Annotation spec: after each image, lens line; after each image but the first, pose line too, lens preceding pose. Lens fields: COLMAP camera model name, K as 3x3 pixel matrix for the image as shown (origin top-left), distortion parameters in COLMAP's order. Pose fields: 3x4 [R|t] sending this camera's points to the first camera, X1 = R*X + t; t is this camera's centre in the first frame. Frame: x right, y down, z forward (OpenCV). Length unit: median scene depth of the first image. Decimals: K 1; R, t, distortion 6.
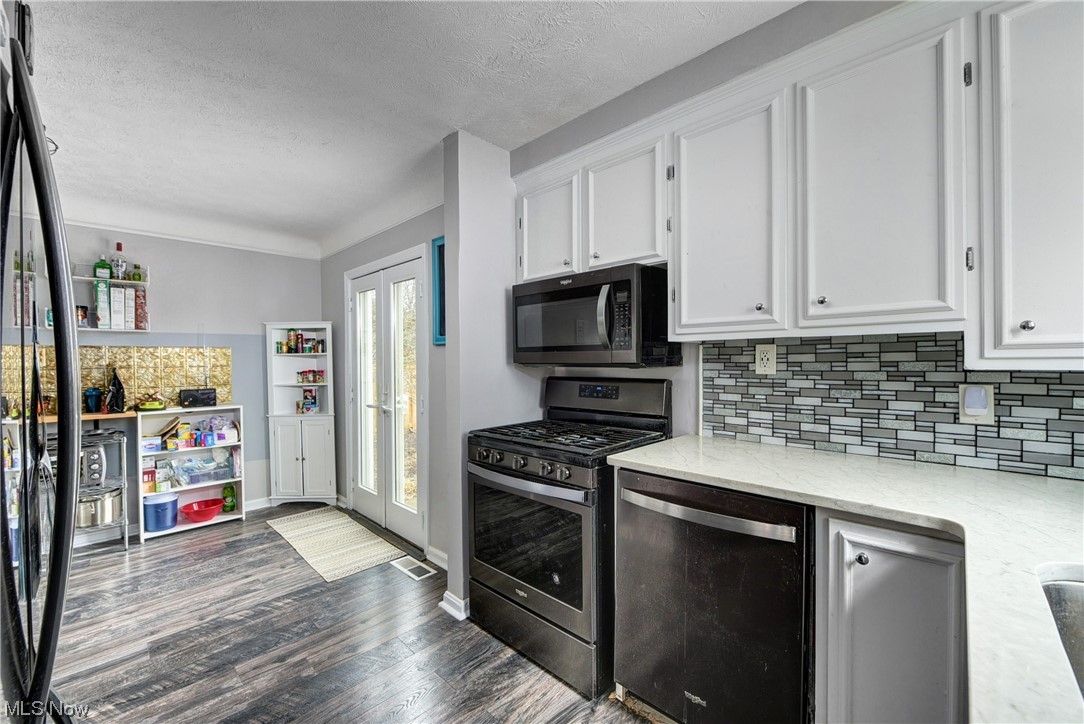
lens RADIAL K [[430.5, 0, 544.3], [0, 430.5, 361.3], [0, 0, 1]] dist [-0.012910, -0.000047]
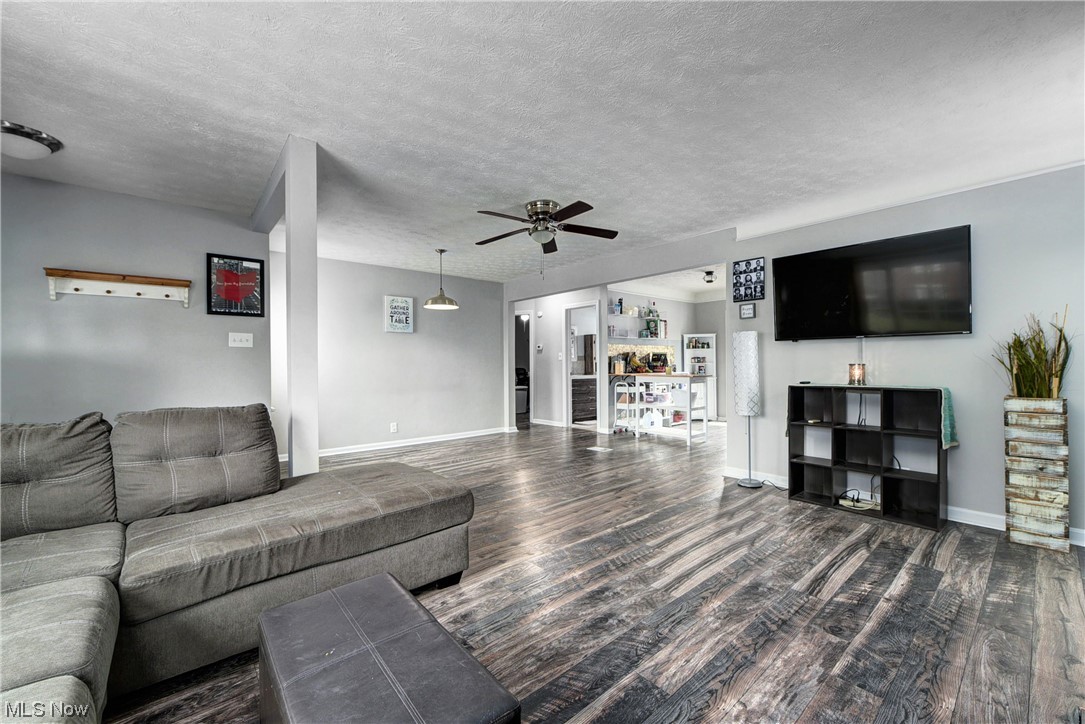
lens RADIAL K [[430.9, 0, 548.2], [0, 430.9, 358.1], [0, 0, 1]] dist [-0.012910, -0.000047]
pose [[0.994729, -0.000601, -0.102535, -1.362972], [-0.000473, 0.999945, -0.010455, 0.063108], [0.102536, 0.010448, 0.994674, -1.490669]]
